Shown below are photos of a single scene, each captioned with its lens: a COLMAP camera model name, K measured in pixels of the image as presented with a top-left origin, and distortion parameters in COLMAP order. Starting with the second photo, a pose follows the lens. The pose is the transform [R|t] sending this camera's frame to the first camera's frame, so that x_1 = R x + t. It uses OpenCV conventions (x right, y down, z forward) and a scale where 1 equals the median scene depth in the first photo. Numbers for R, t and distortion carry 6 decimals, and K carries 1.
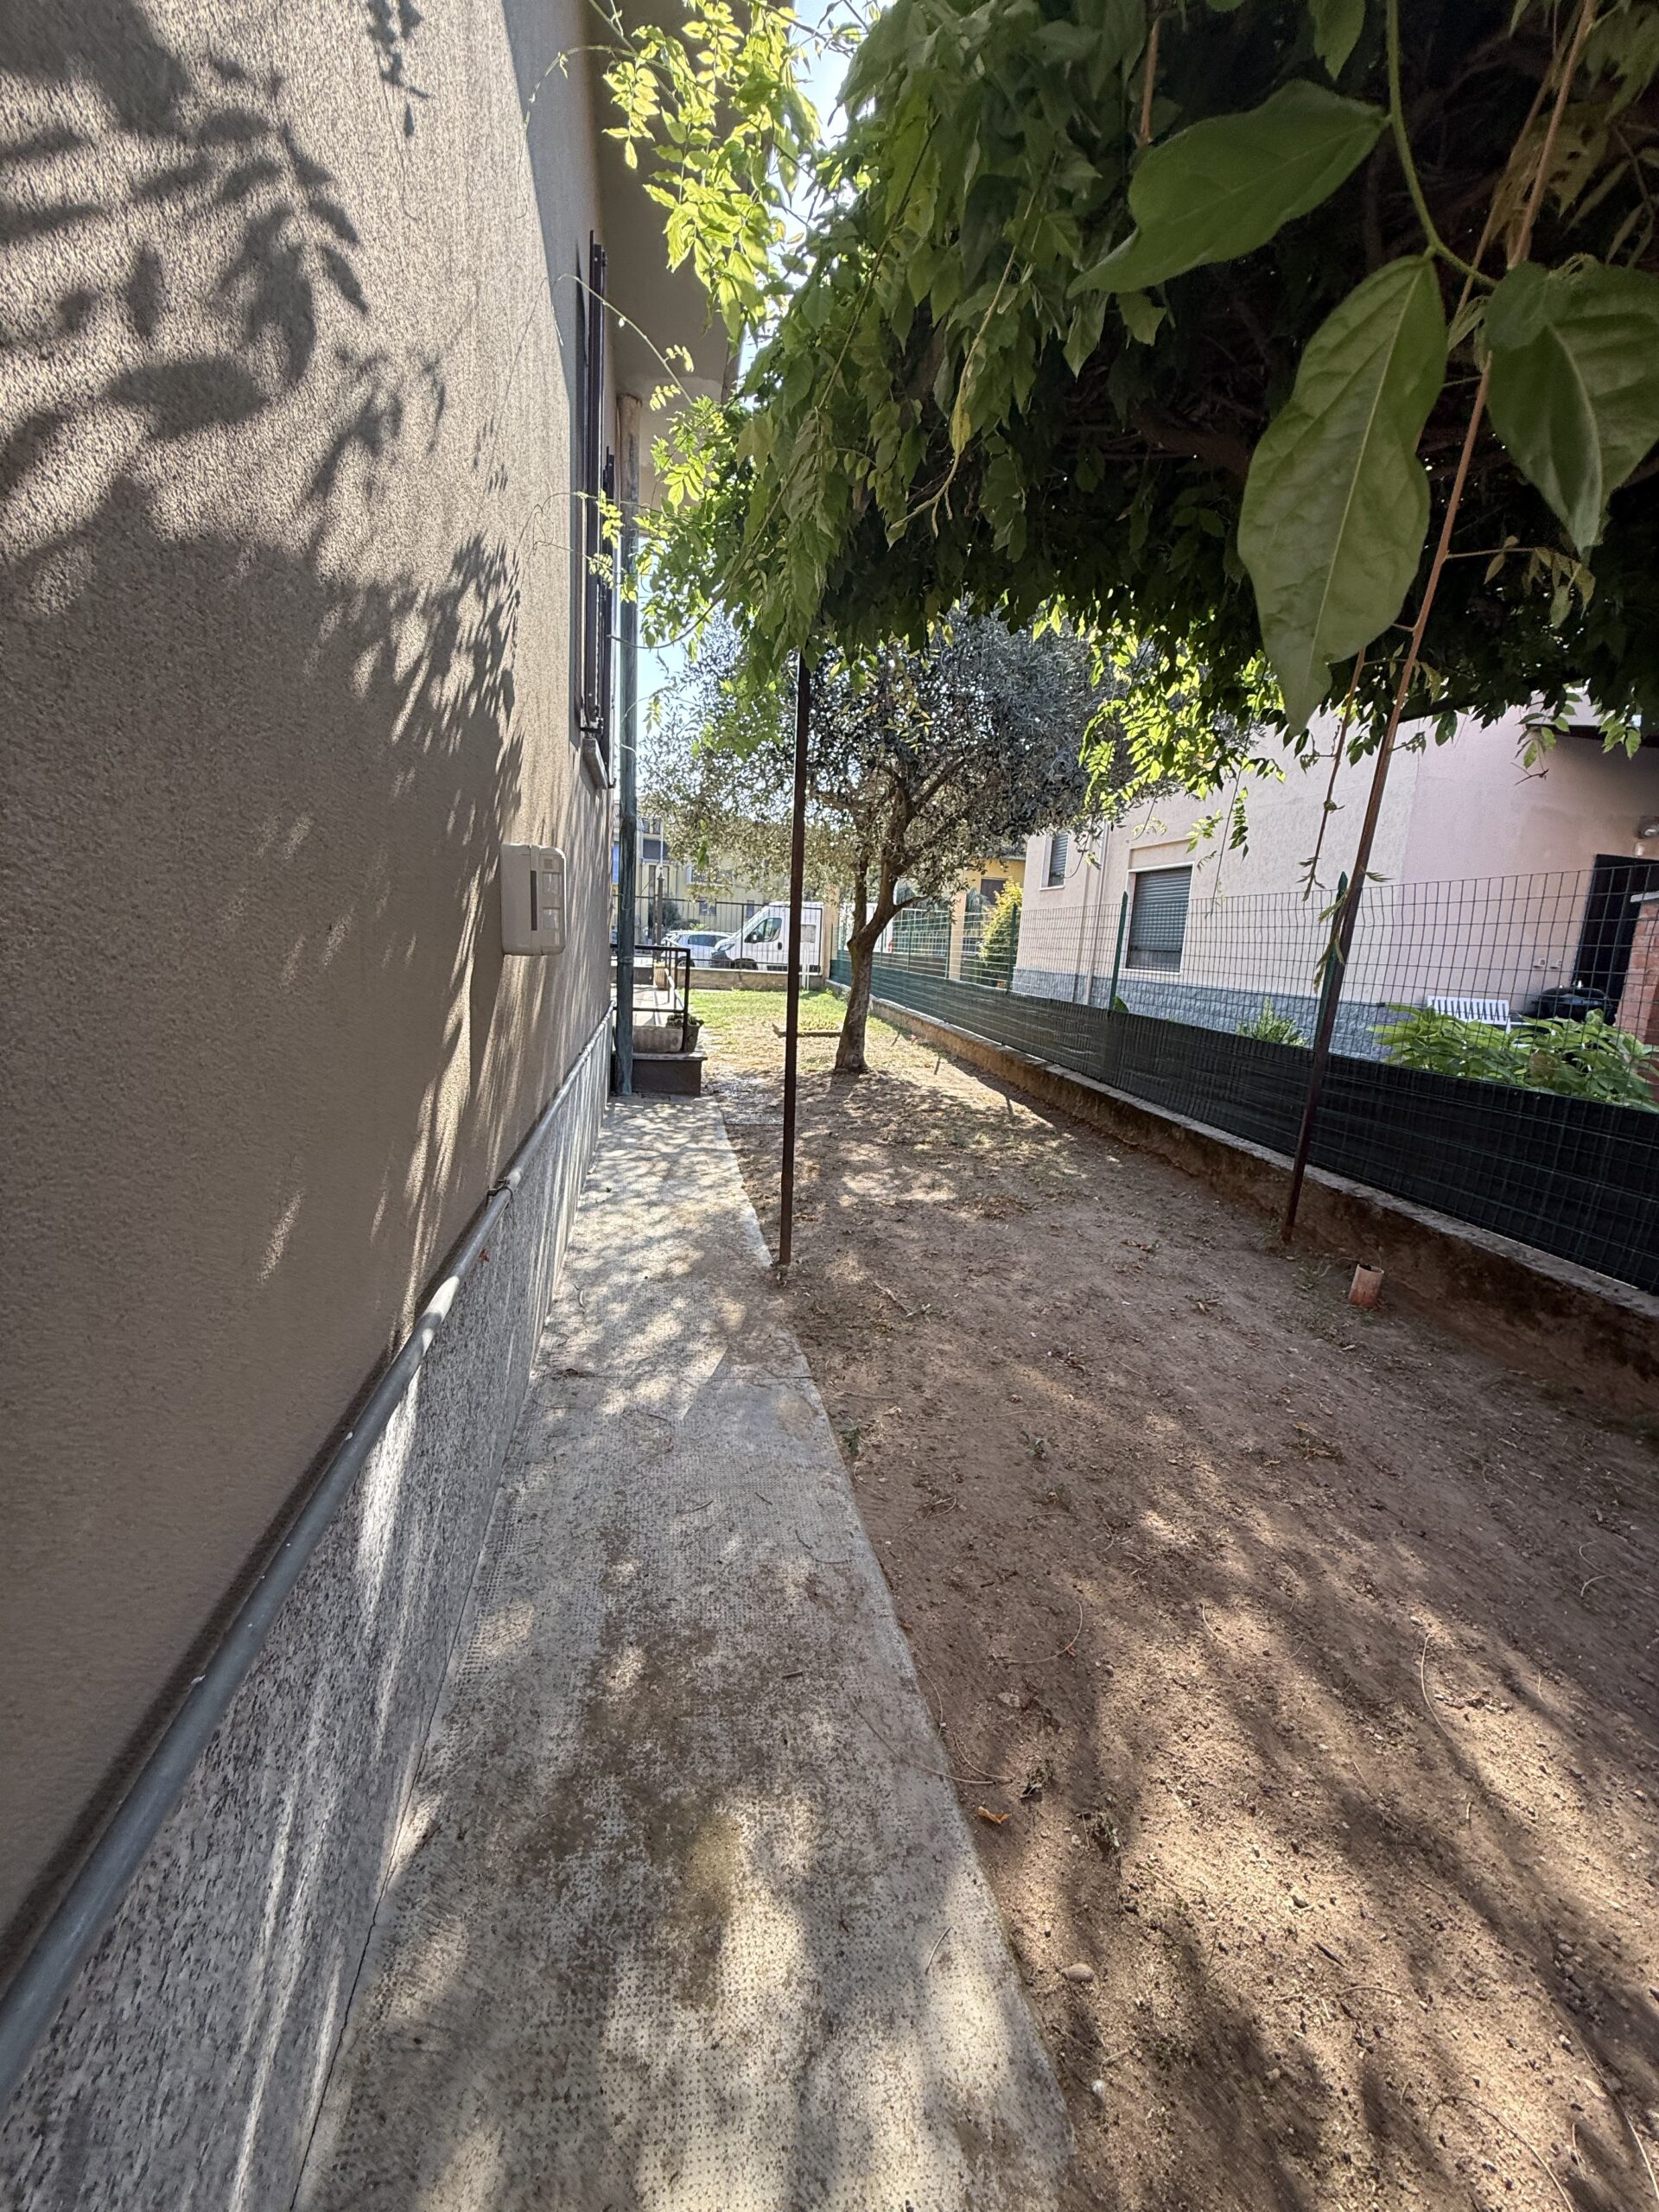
lens RADIAL K [[883.6, 0, 829.4], [0, 883.6, 1096.8], [0, 0, 1]] dist [-0.001966, 0.000085]
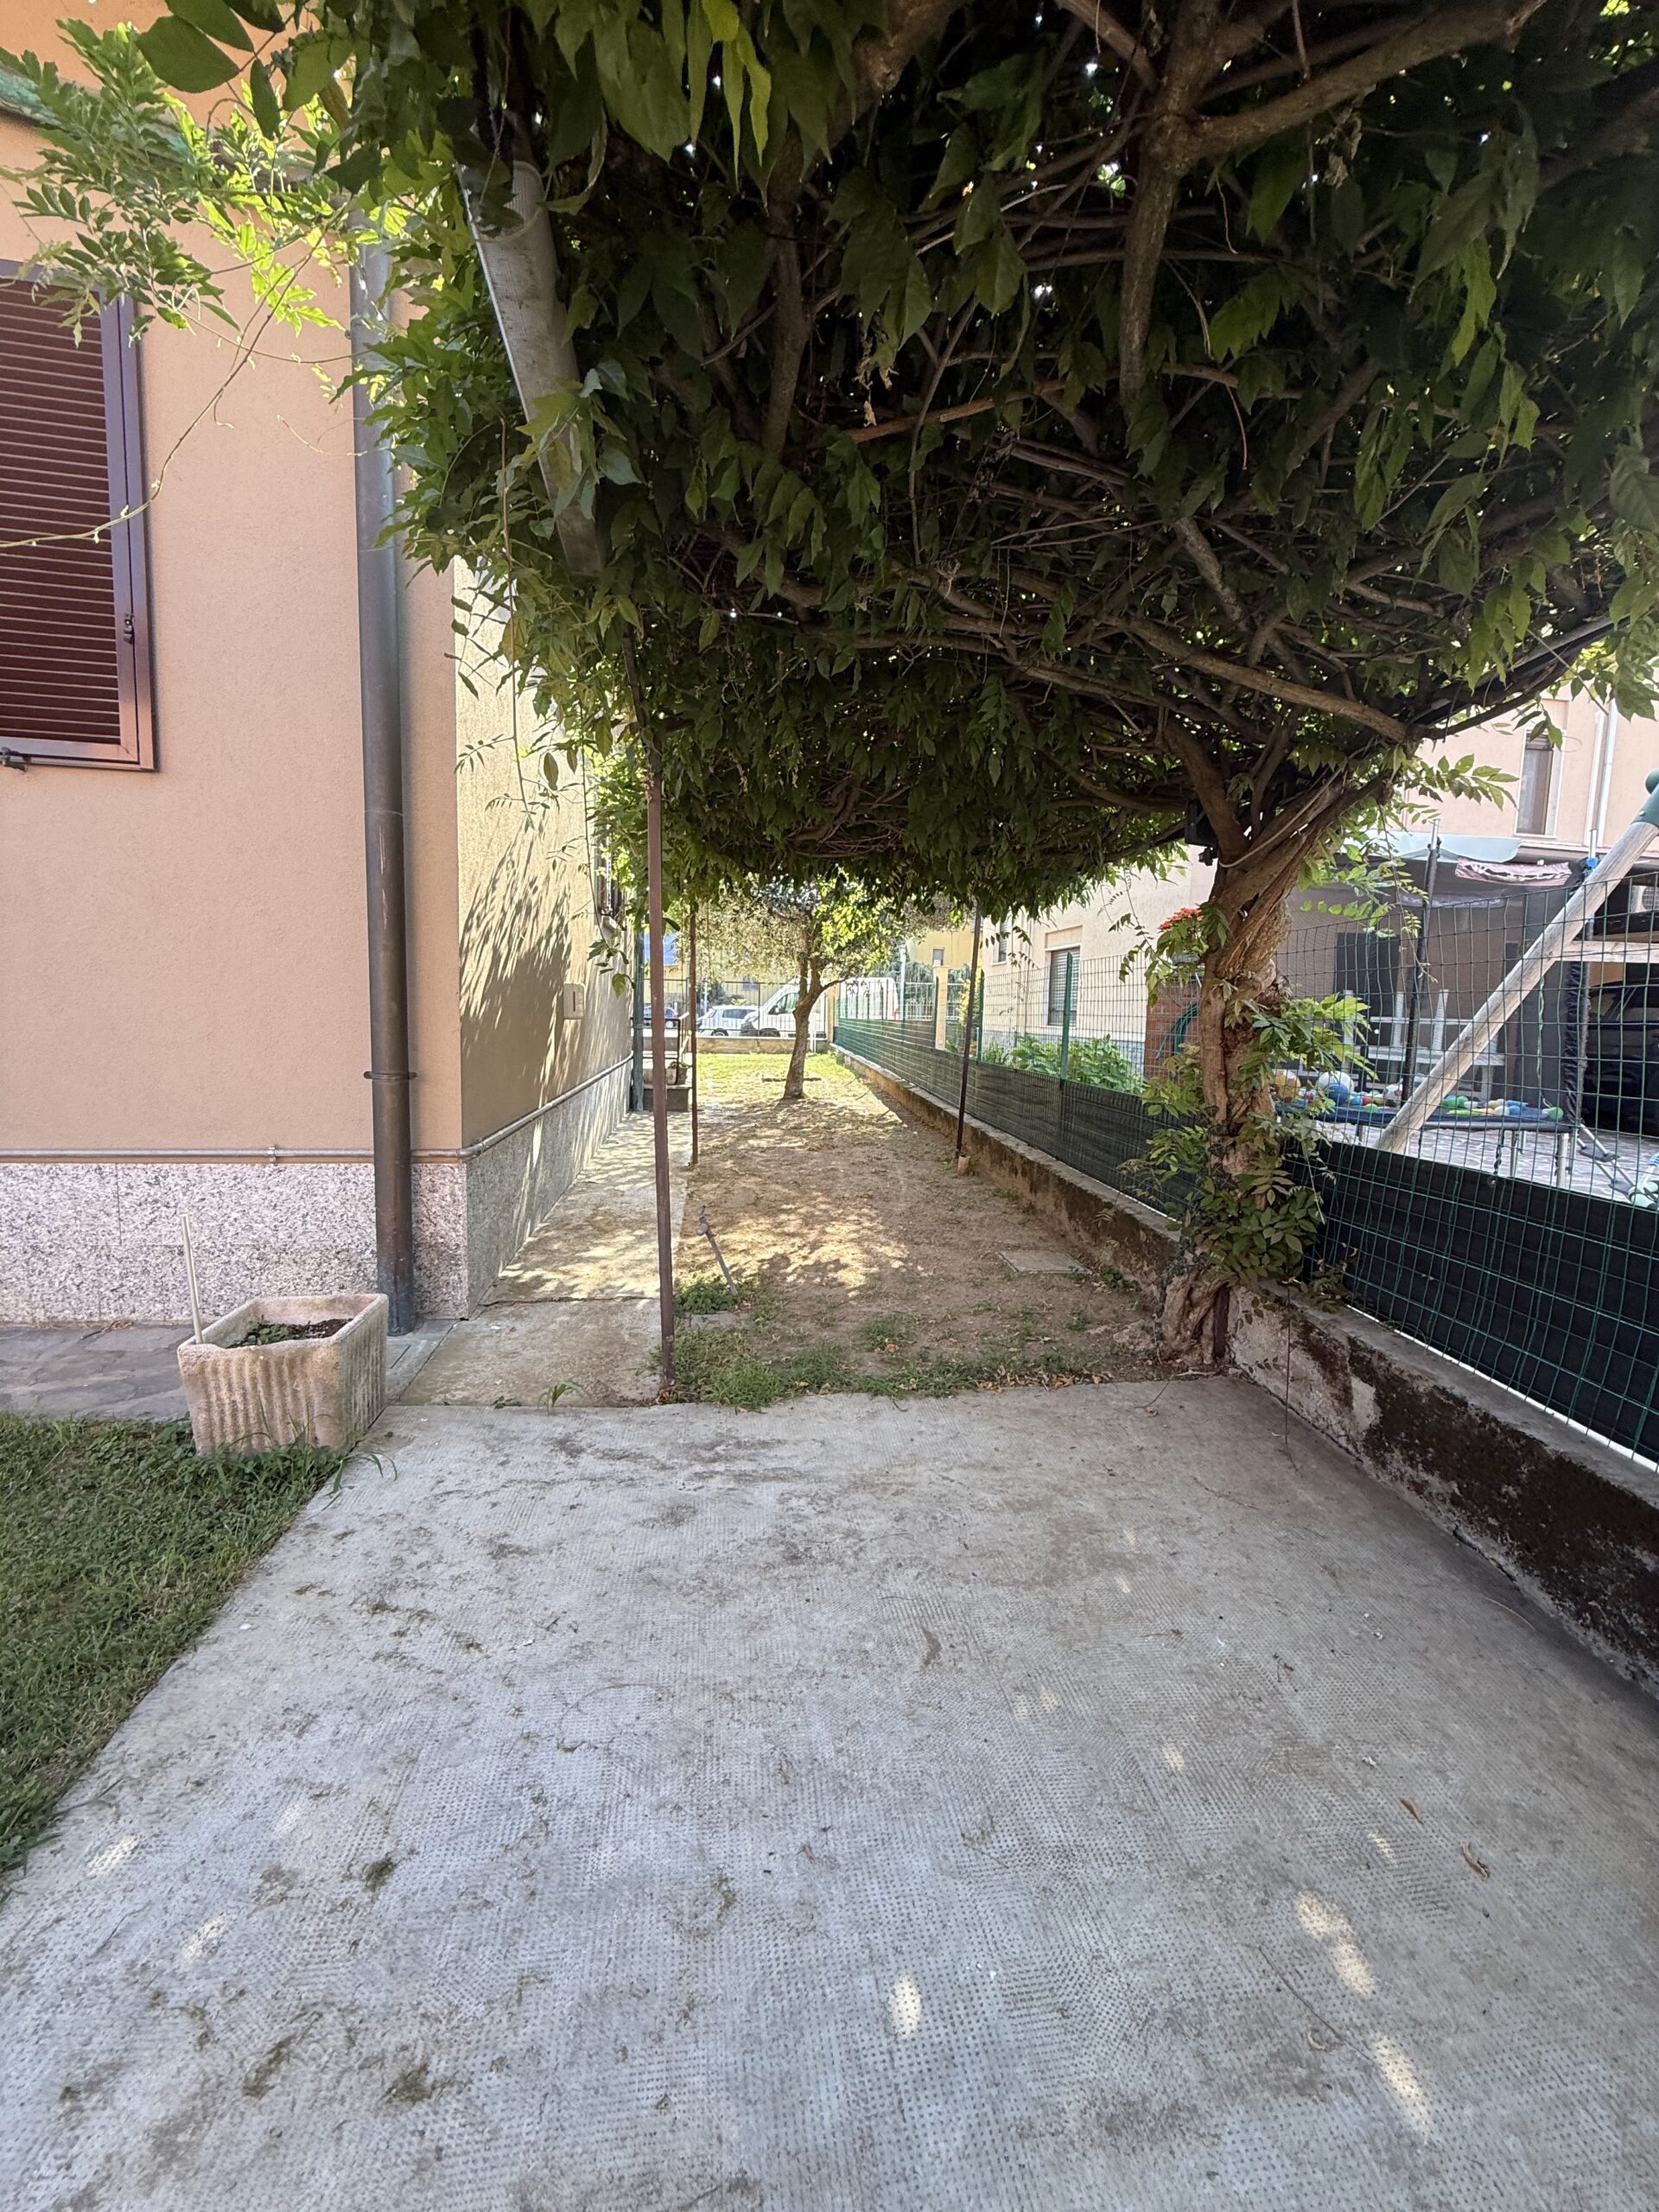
lens RADIAL K [[883.6, 0, 829.4], [0, 883.6, 1096.8], [0, 0, 1]] dist [-0.001966, 0.000085]
pose [[0.997902, -0.021528, -0.061066, 0.115543], [0.016651, 0.996714, -0.079268, 0.058157], [0.062572, 0.078085, 0.994981, -0.311124]]
